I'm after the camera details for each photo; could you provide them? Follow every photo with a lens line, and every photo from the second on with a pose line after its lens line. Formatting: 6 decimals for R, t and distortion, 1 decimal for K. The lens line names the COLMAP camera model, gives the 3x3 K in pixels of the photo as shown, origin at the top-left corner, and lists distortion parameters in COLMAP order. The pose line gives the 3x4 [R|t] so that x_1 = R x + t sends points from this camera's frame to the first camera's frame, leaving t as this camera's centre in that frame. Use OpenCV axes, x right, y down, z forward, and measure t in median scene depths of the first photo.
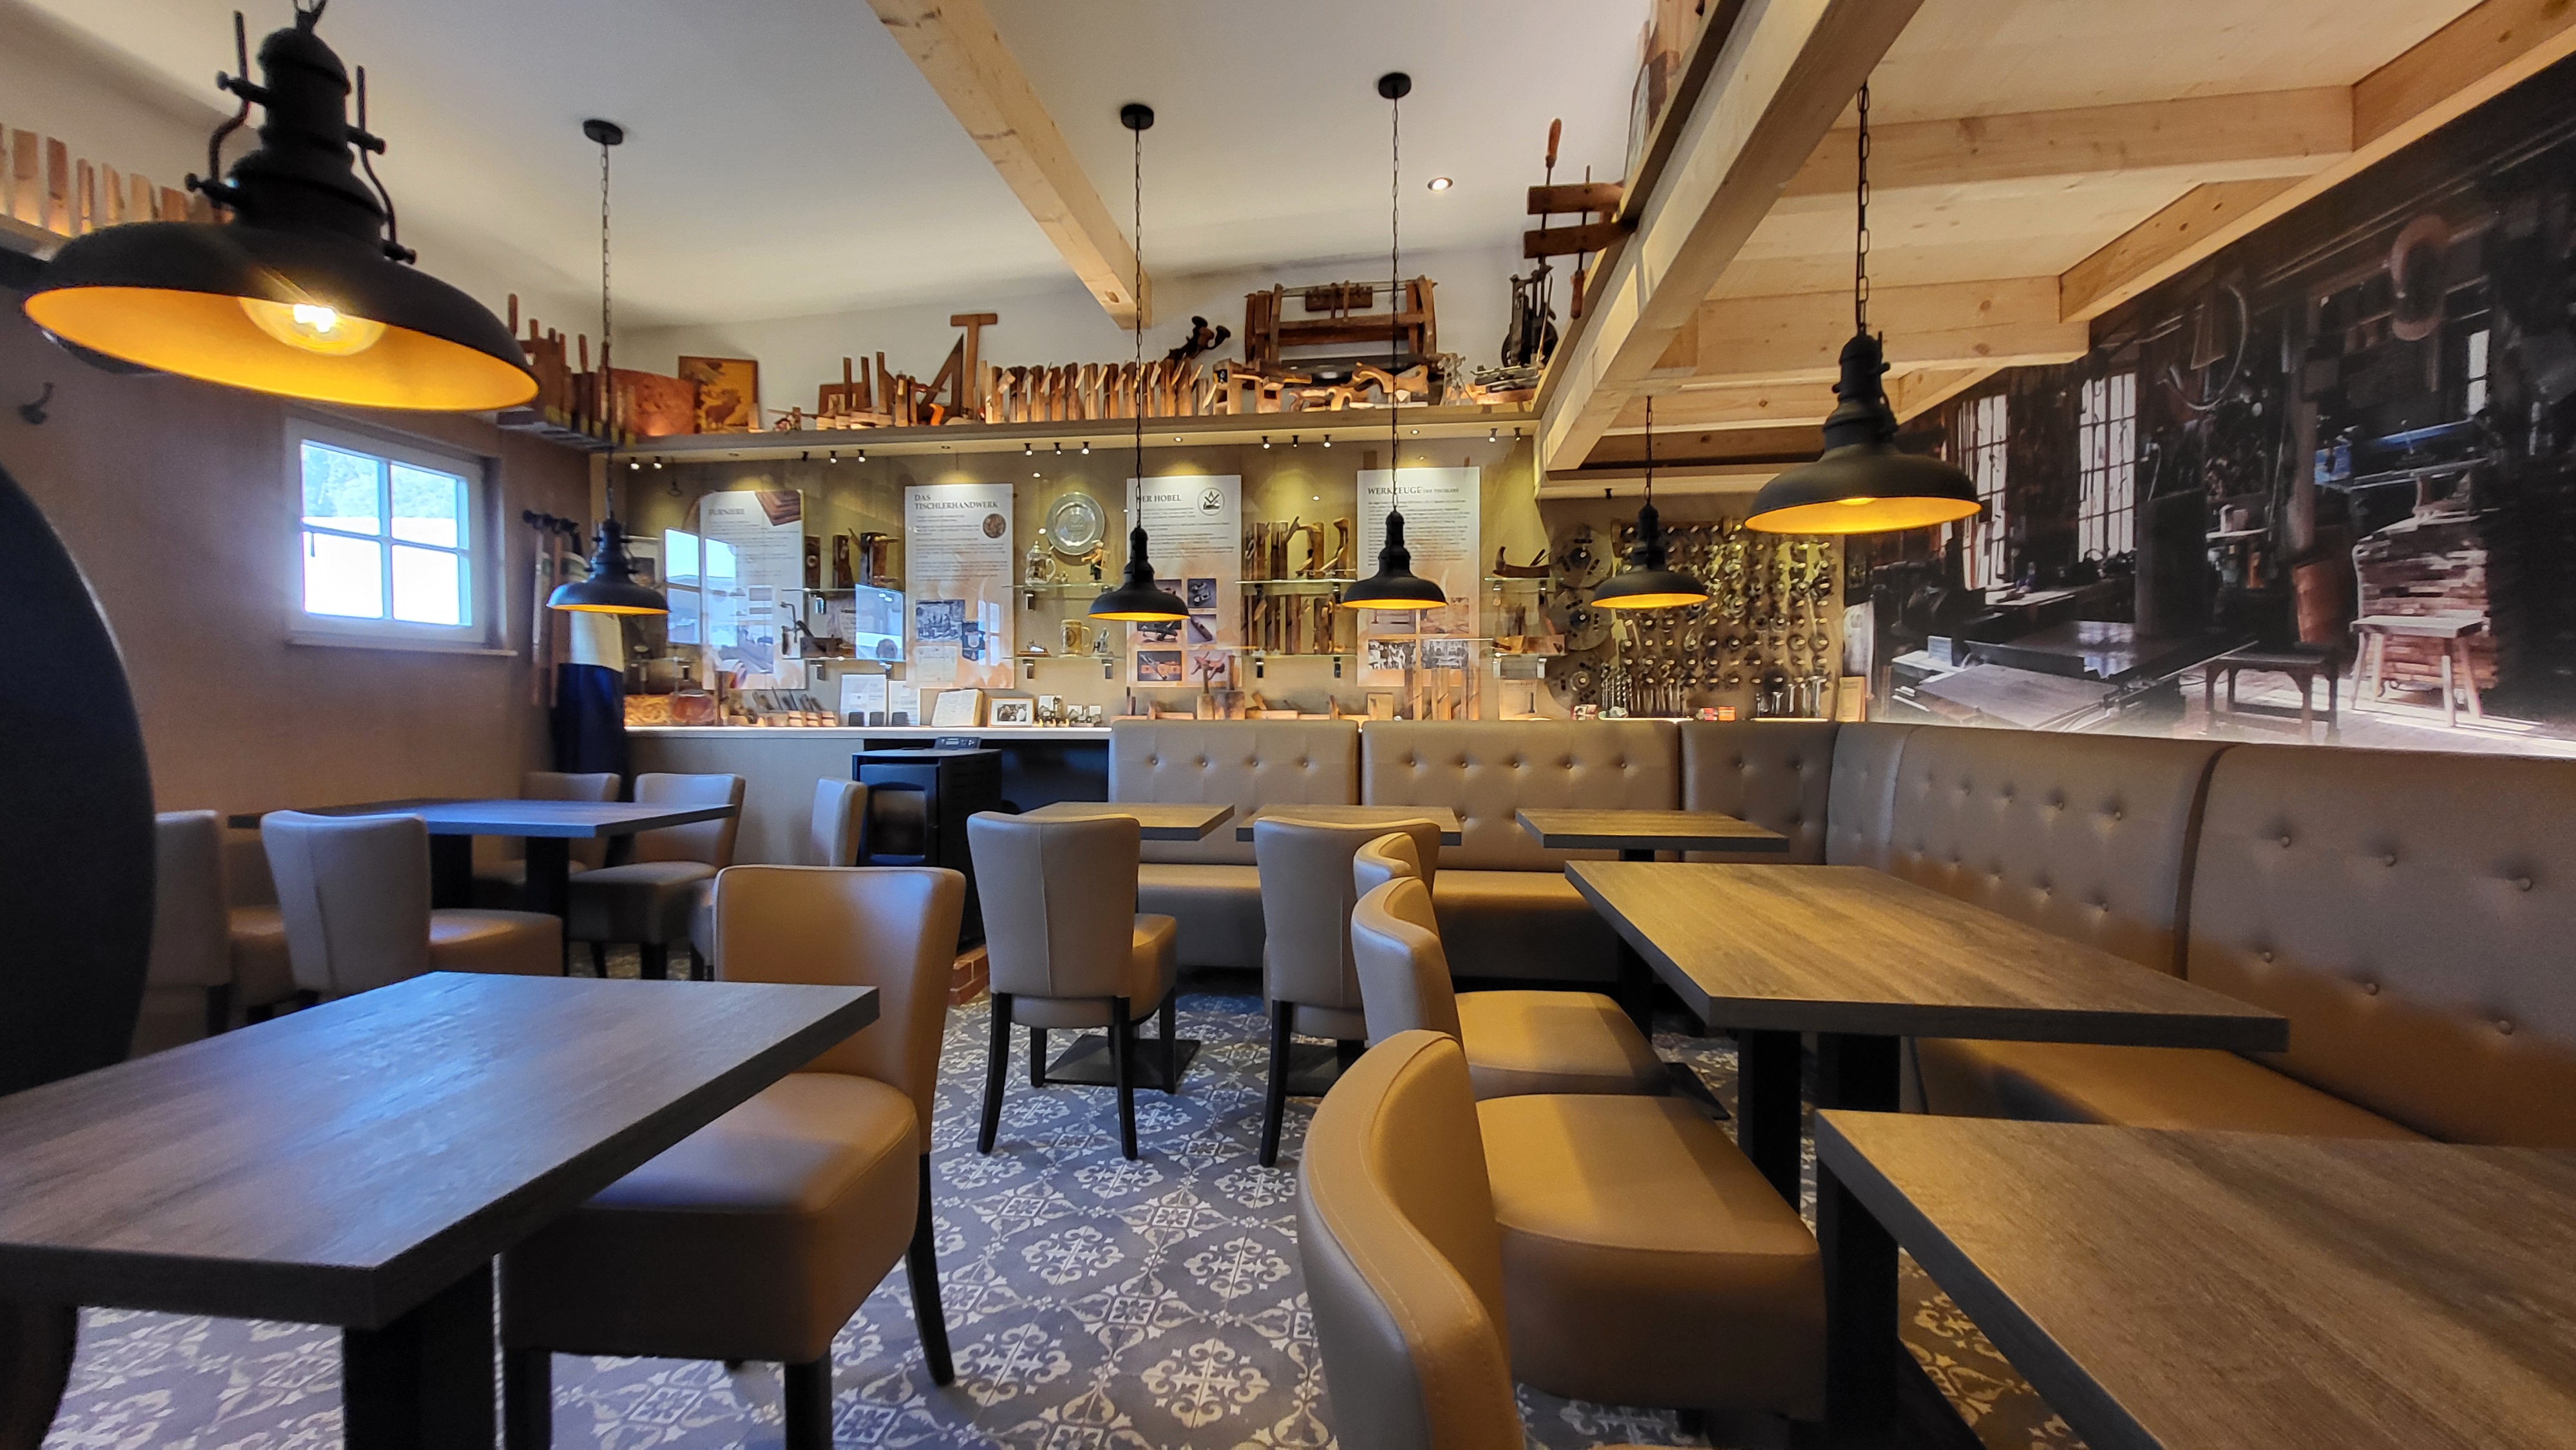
lens RADIAL K [[1021.1, 0, 1273.3], [0, 1021.1, 728.3], [0, 0, 1]] dist [-0.001083, -0.000349]
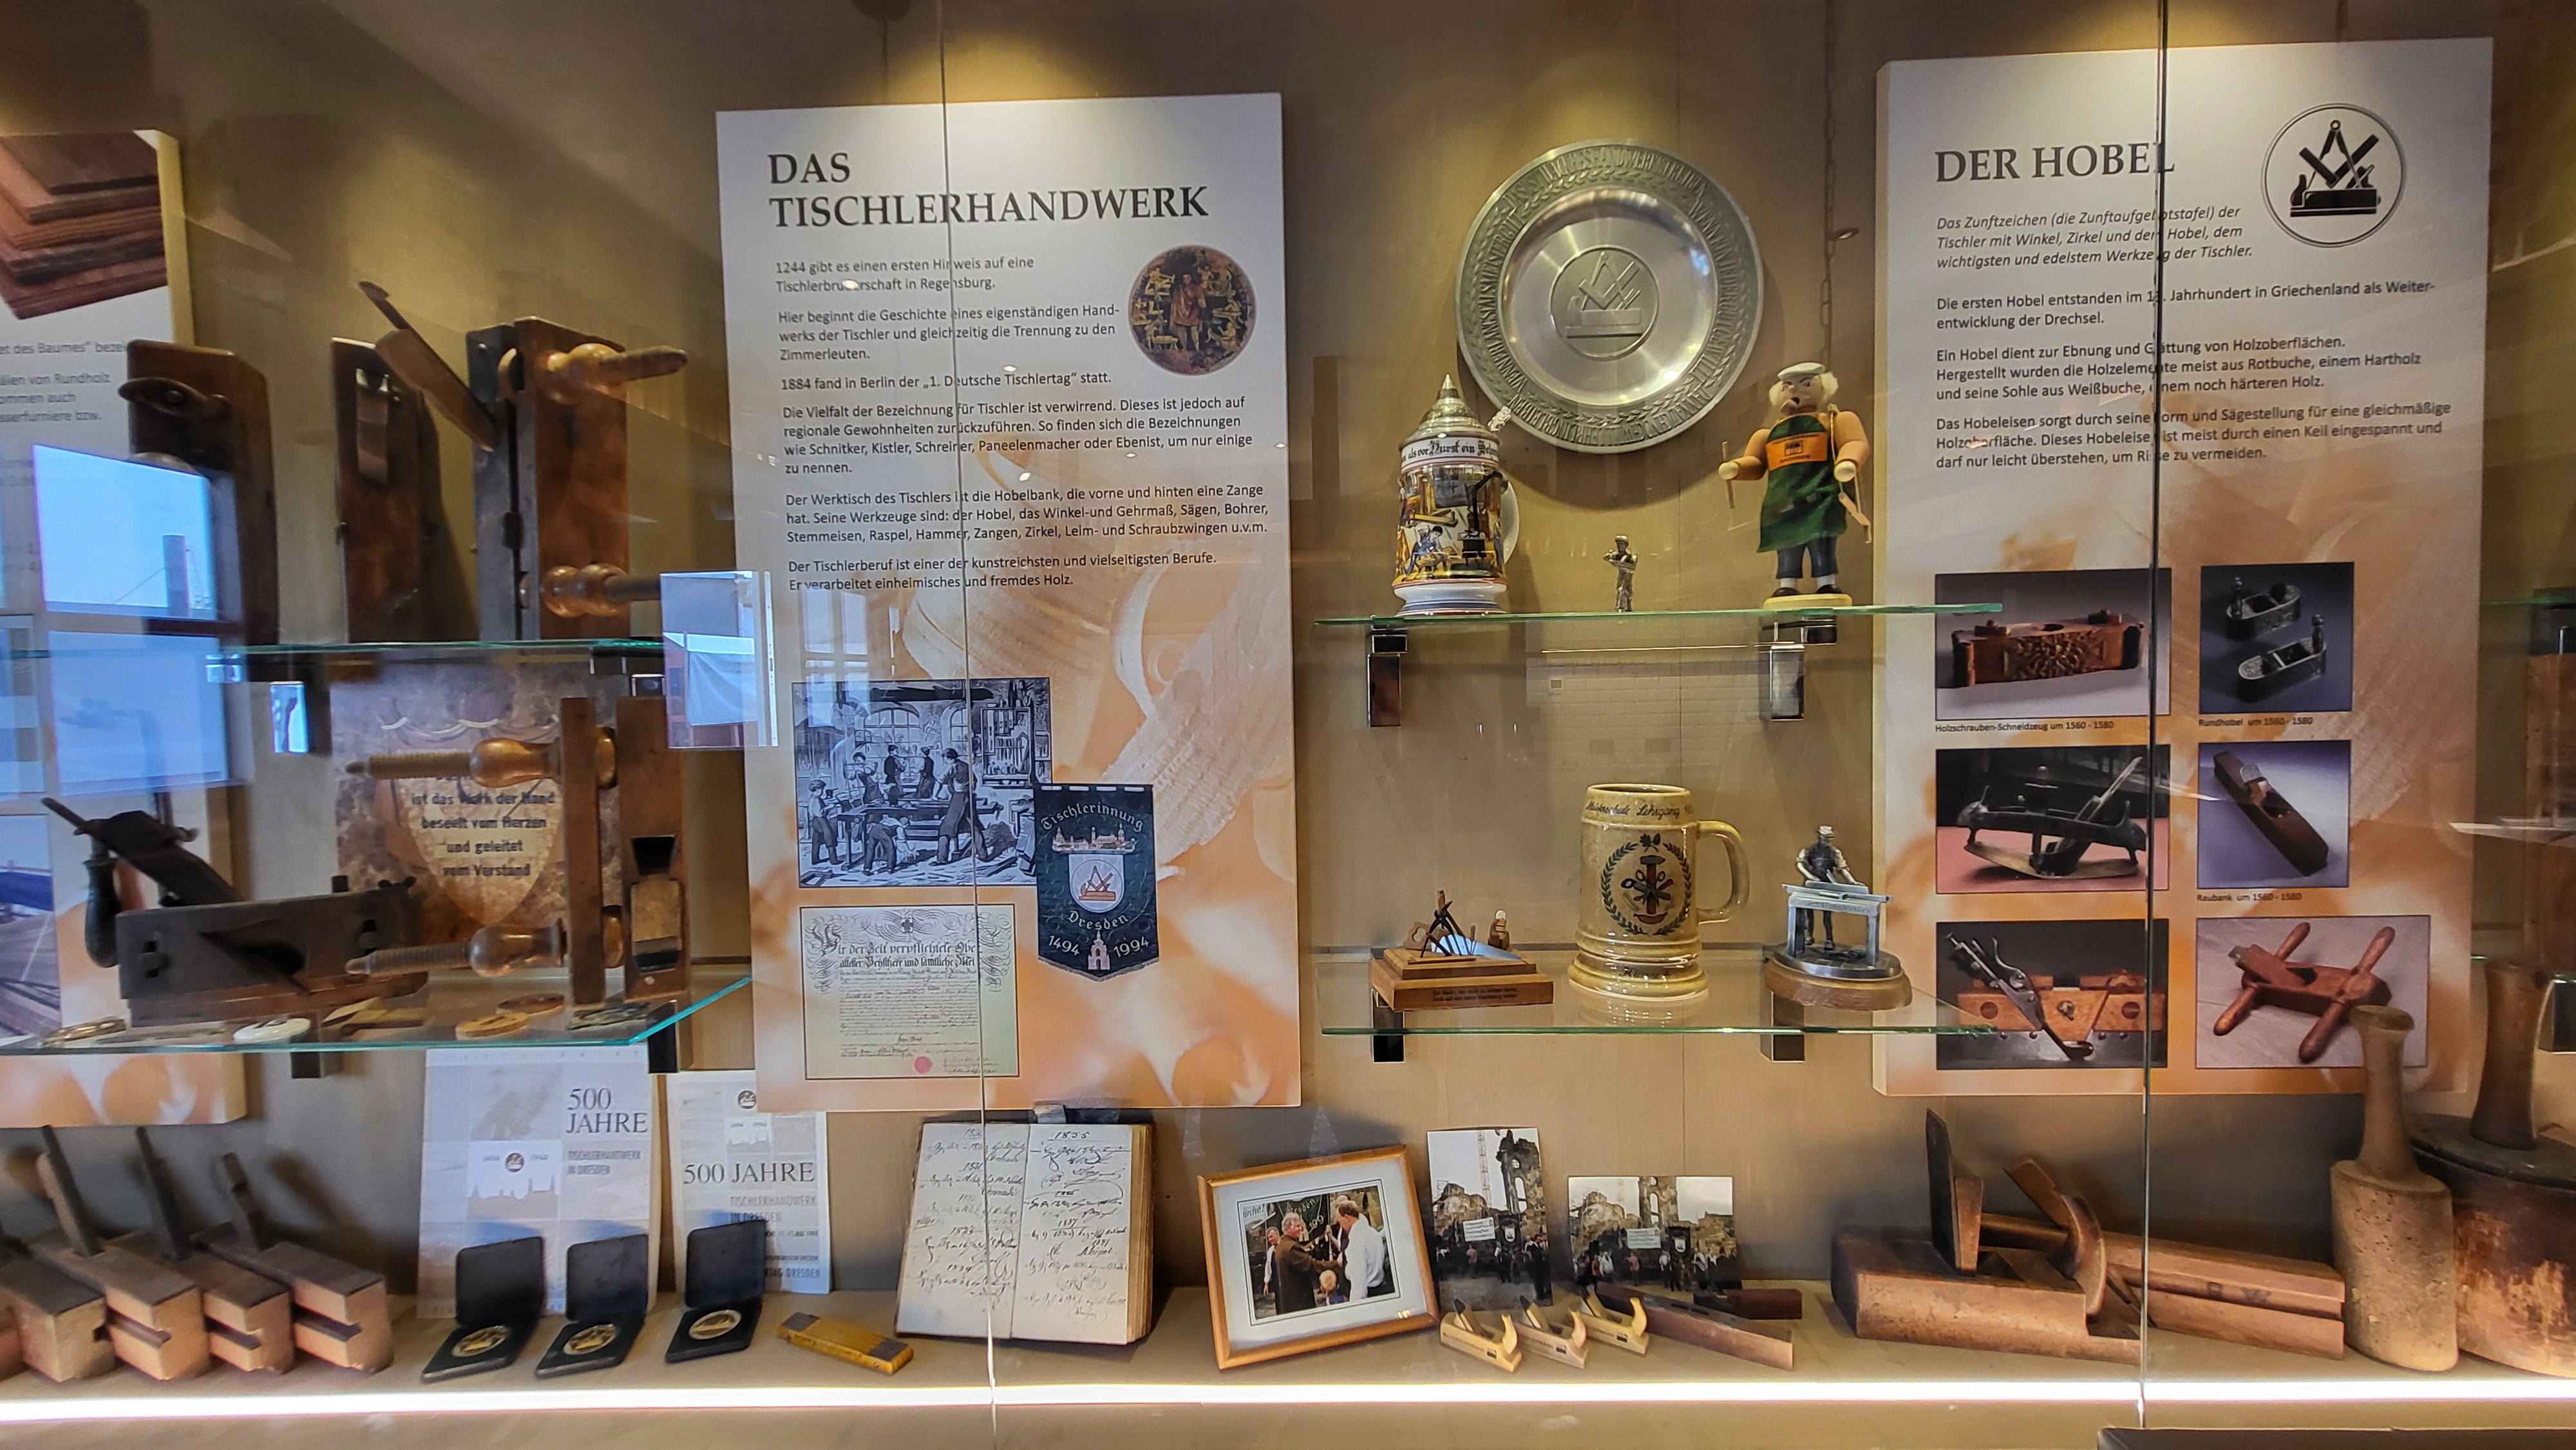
lens RADIAL K [[1021.1, 0, 1278.2], [0, 1021.1, 711.6], [0, 0, 1]] dist [-0.001083, -0.000349]
pose [[0.993278, -0.025994, 0.112799, -0.279574], [0.024112, 0.999547, 0.018018, -0.121899], [-0.113217, -0.015178, 0.993454, 0.793289]]
